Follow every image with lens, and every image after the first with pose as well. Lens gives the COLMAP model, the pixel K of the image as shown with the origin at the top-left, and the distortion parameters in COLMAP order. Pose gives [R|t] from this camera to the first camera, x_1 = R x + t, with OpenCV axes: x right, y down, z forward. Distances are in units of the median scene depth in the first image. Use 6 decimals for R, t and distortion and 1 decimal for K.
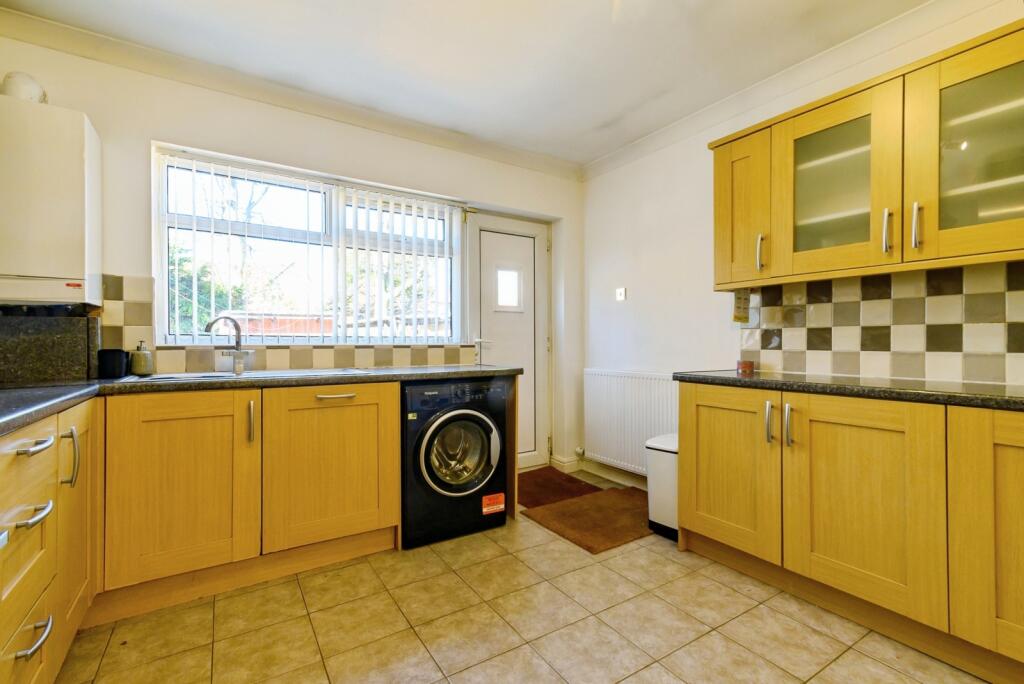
lens RADIAL K [[465.6, 0, 516.3], [0, 465.6, 346.5], [0, 0, 1]] dist [0.012637, 0.000421]
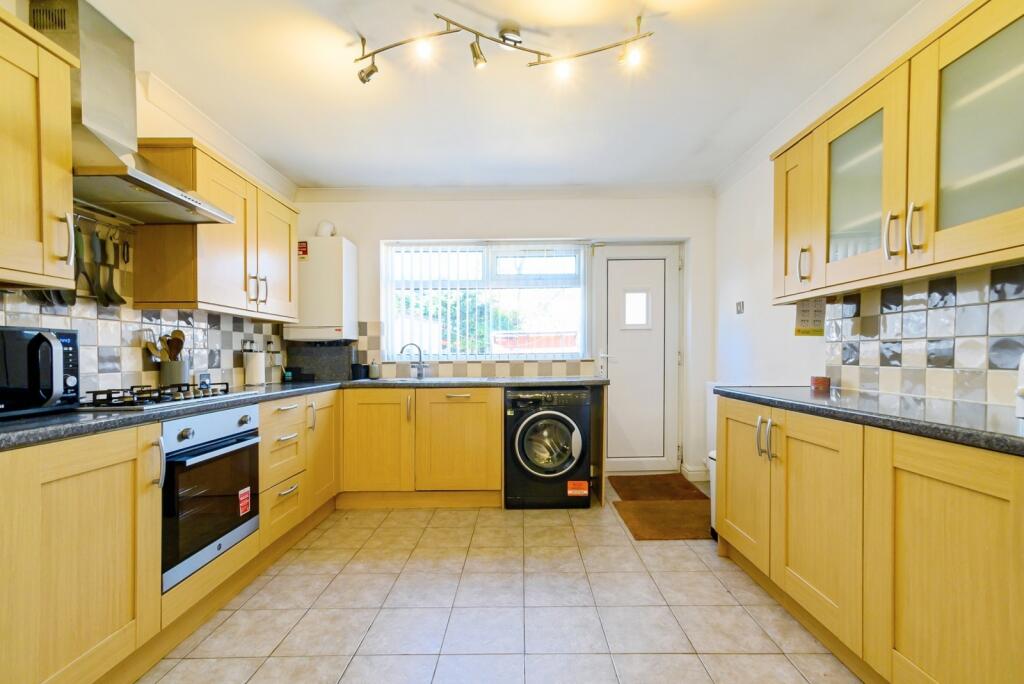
lens RADIAL K [[455.3, 0, 514.1], [0, 455.3, 362.5], [0, 0, 1]] dist [-0.000016, -0.000093]
pose [[0.833917, 0.001042, -0.551888, 0.552780], [0.004670, 0.999949, 0.008944, -0.010510], [0.551869, -0.010036, 0.833870, -0.114128]]
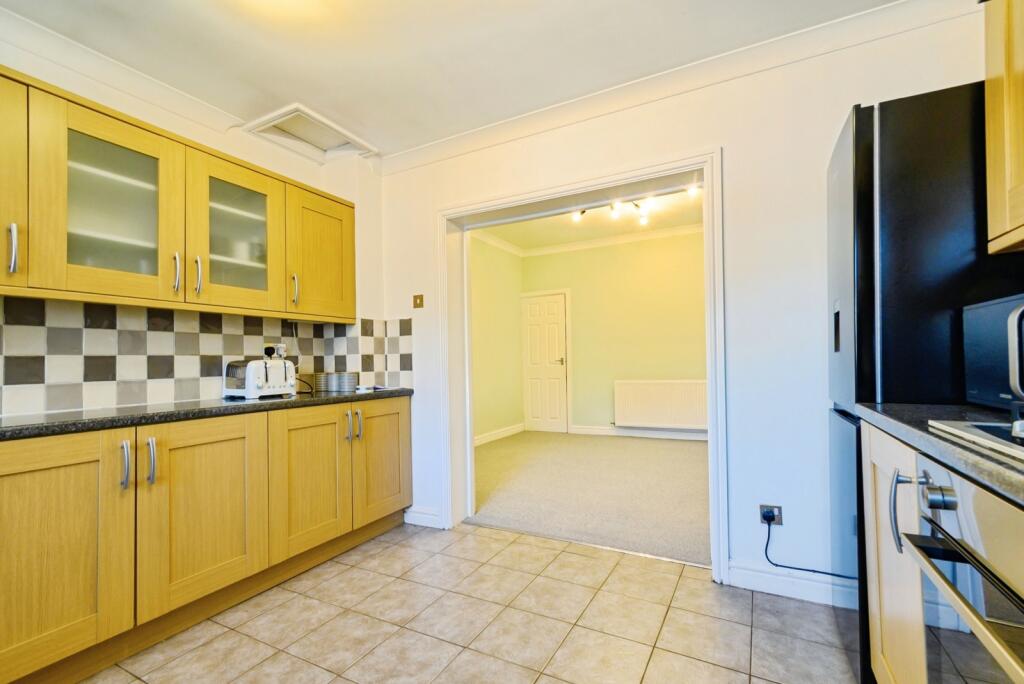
lens RADIAL K [[446.0, 0, 514.5], [0, 446.0, 363.3], [0, 0, 1]] dist [0.000494, 0.000173]
pose [[-0.490551, 0.009088, 0.871365, -0.438038], [0.033909, 0.999387, 0.008667, -0.005700], [-0.870753, 0.033799, -0.490558, 0.656782]]
